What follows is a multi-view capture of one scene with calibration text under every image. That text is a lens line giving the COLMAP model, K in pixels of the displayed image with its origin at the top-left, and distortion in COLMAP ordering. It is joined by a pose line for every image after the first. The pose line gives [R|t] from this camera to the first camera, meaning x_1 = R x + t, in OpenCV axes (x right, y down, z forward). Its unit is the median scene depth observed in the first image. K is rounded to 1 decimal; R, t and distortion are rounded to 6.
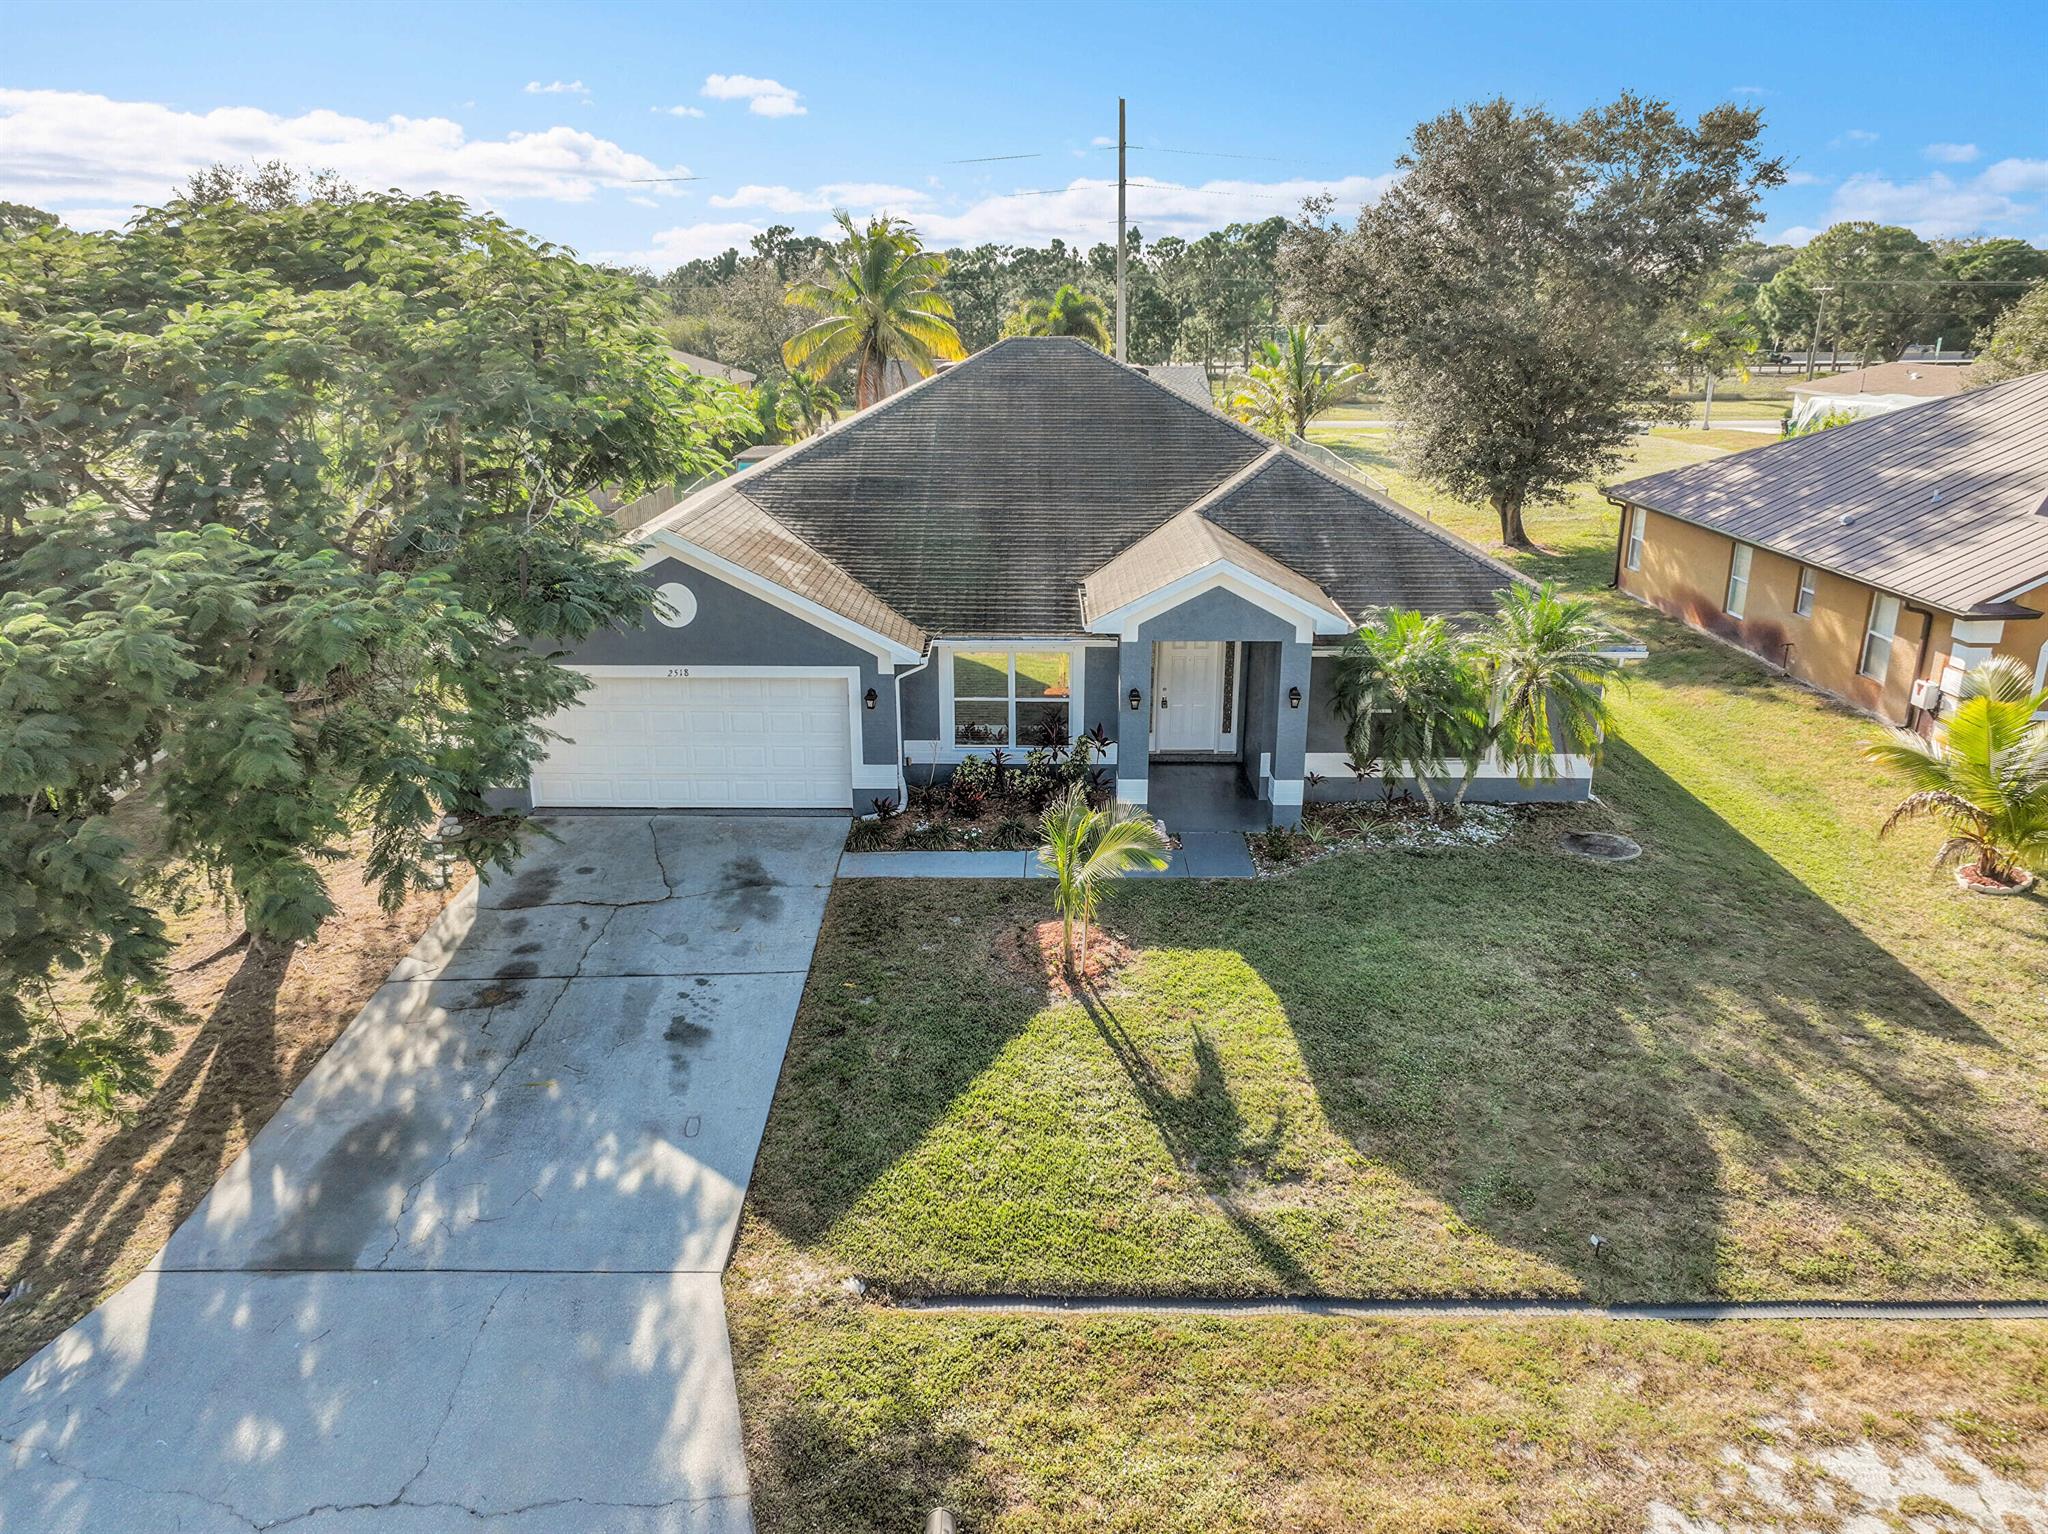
lens RADIAL K [[1435.6, 0, 1024.0], [0, 1435.6, 767.0], [0, 0, 1]] dist [0.002643, 0.008293]
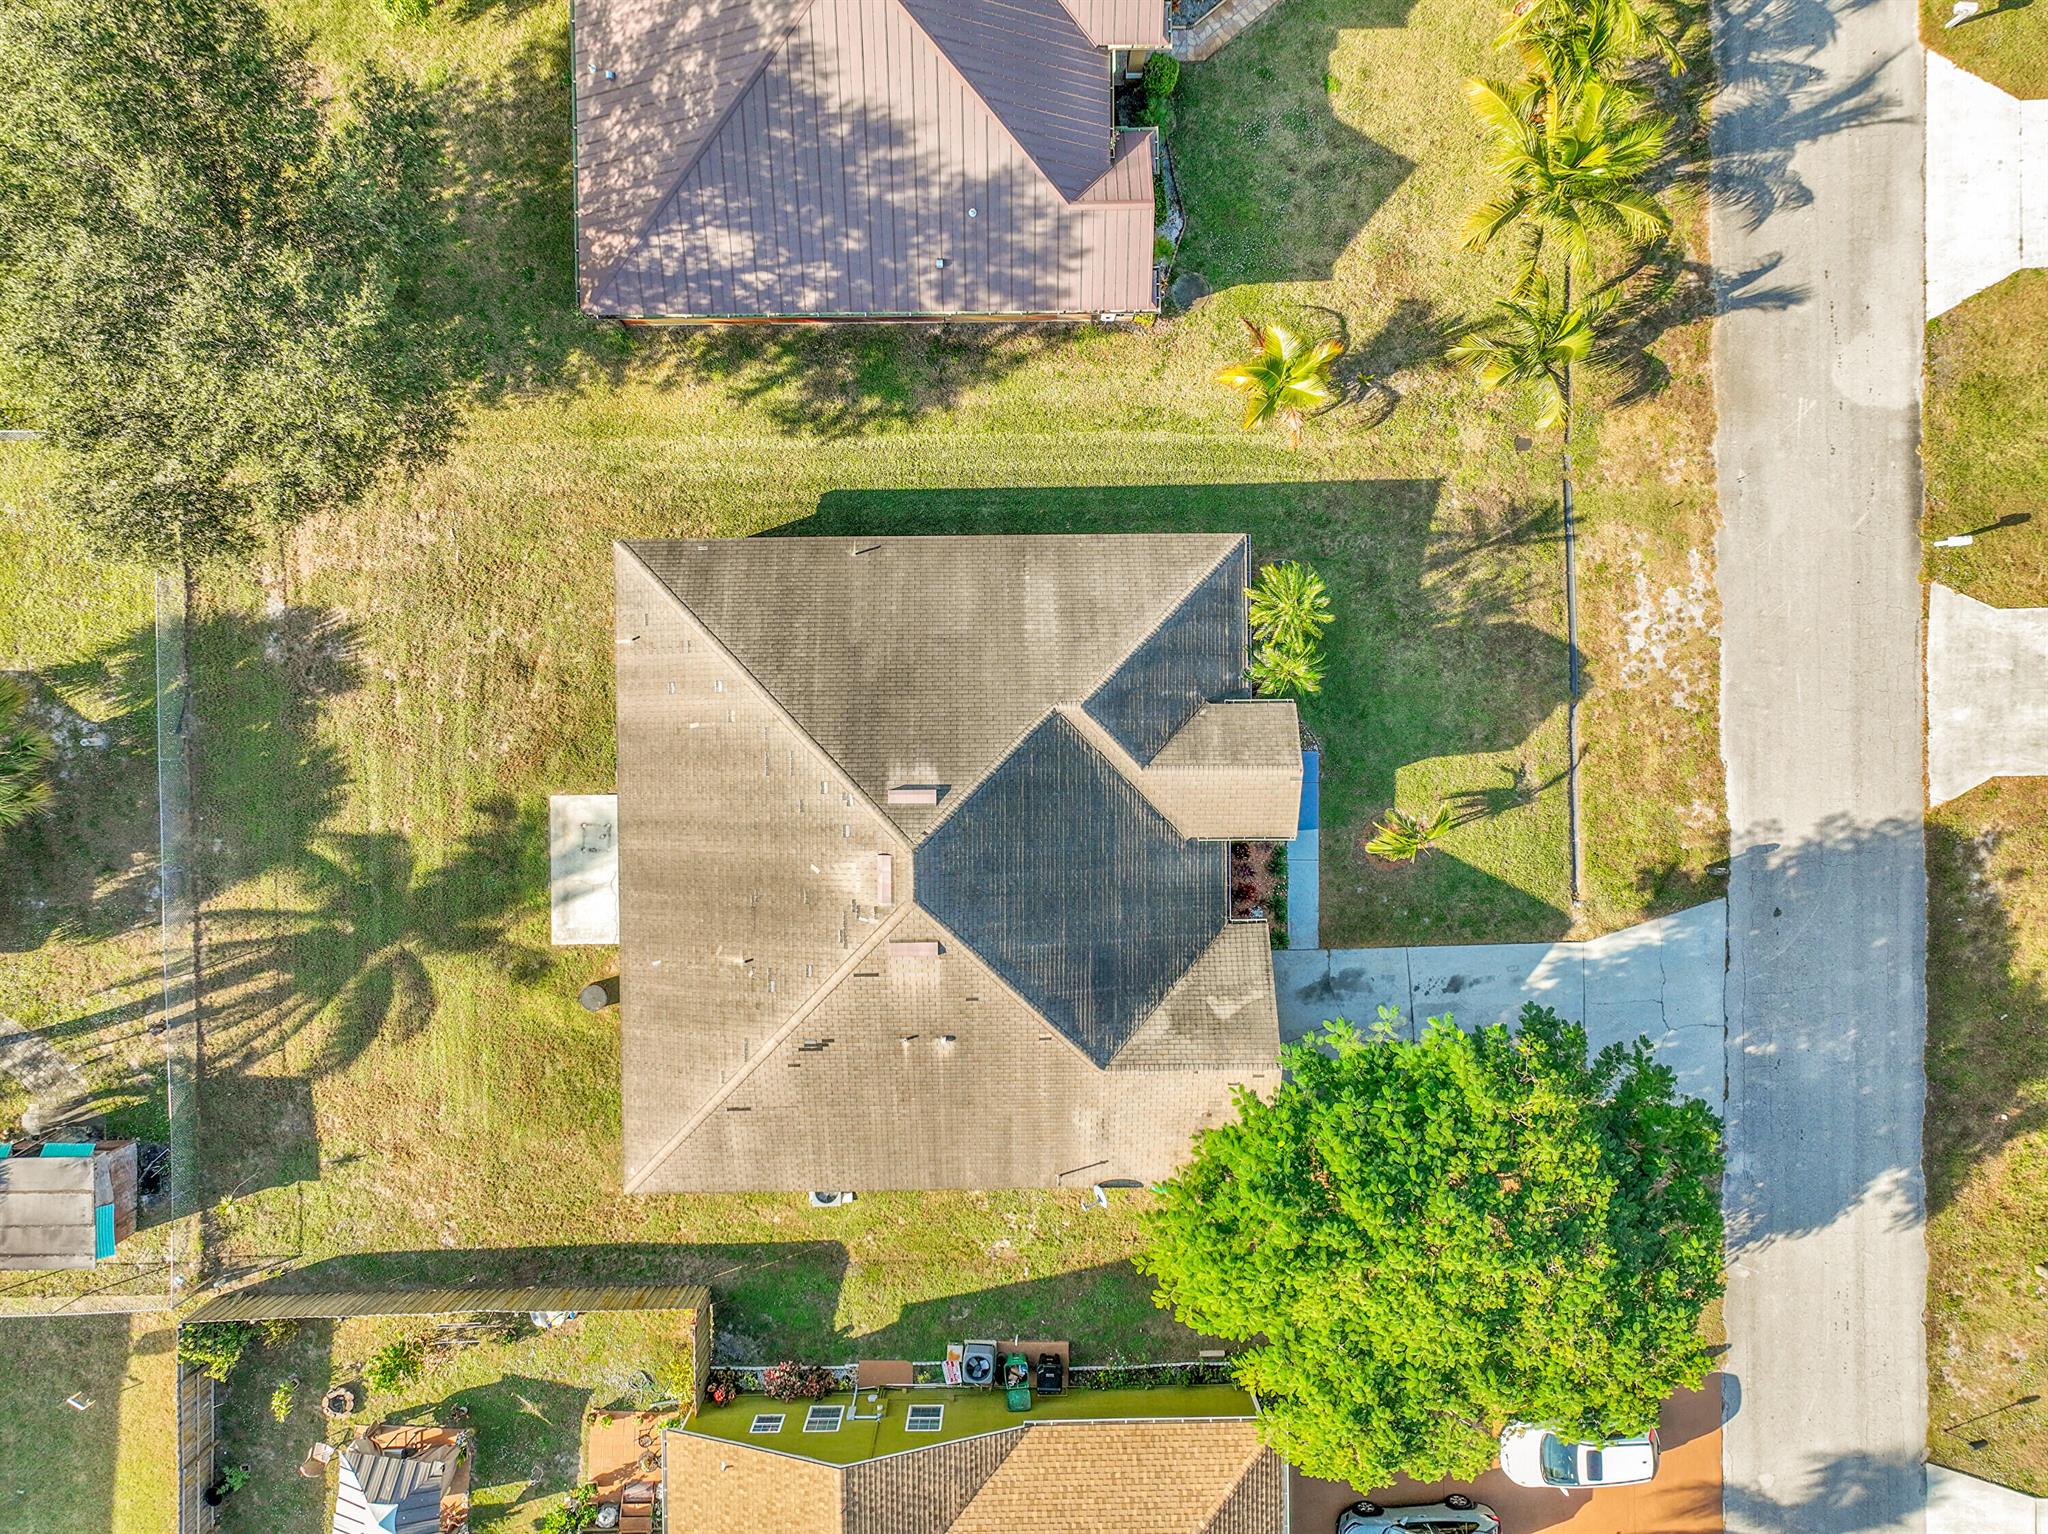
lens RADIAL K [[1426.3, 0, 1024.0], [0, 1426.3, 767.0], [0, 0, 1]] dist [0.007956, 0.000899]
pose [[-0.018852, -0.999812, -0.004626, 0.190406], [0.302466, -0.010113, 0.953107, -2.524911], [-0.952974, 0.016568, 0.302599, 0.944644]]
